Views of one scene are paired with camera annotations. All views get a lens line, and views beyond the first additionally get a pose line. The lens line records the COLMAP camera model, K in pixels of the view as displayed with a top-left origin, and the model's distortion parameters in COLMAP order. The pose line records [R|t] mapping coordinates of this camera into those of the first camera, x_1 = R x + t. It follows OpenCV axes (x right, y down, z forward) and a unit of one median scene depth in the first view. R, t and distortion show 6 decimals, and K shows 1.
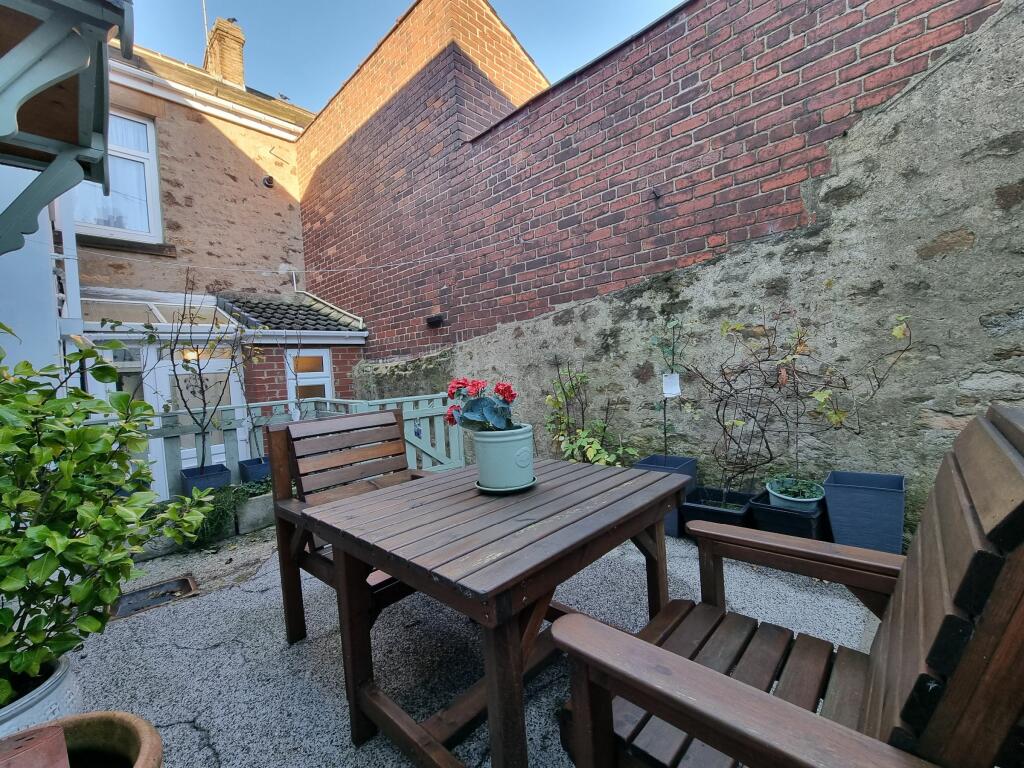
lens RADIAL K [[420.9, 0, 516.9], [0, 420.9, 386.9], [0, 0, 1]] dist [-0.005877, 0.001197]
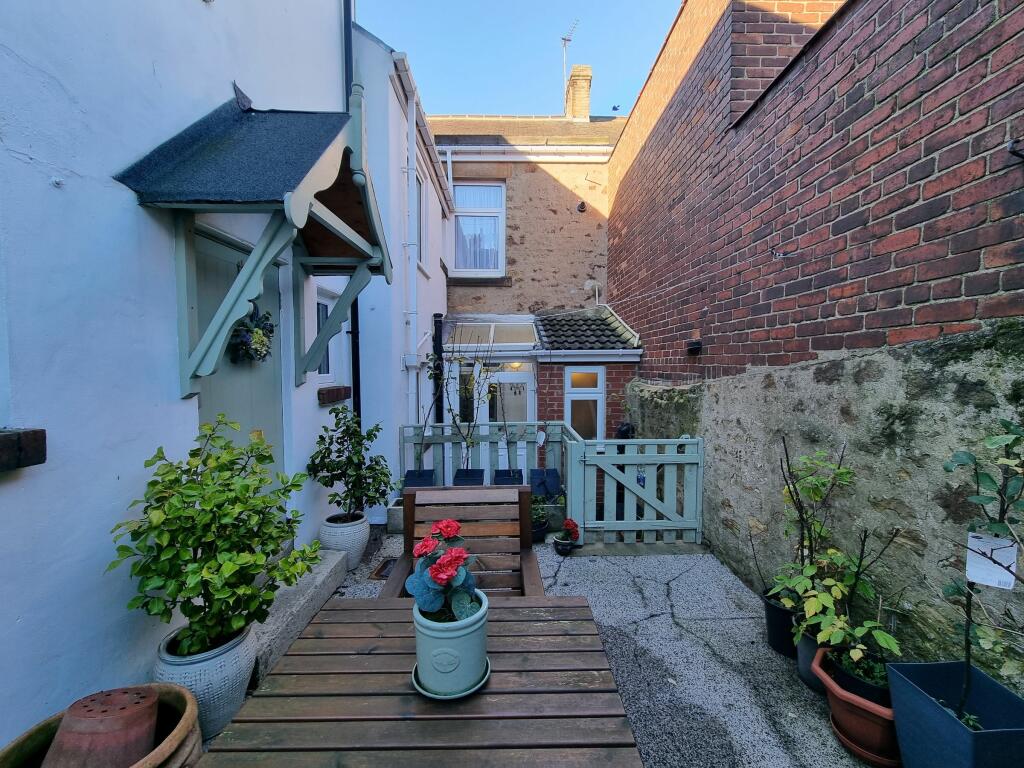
lens RADIAL K [[420.9, 0, 515.3], [0, 420.9, 384.6], [0, 0, 1]] dist [-0.005877, 0.001197]
pose [[0.696380, 0.086606, -0.712428, 0.171664], [-0.064553, 0.996227, 0.058007, -0.109921], [0.714764, 0.005595, 0.699343, 0.147452]]
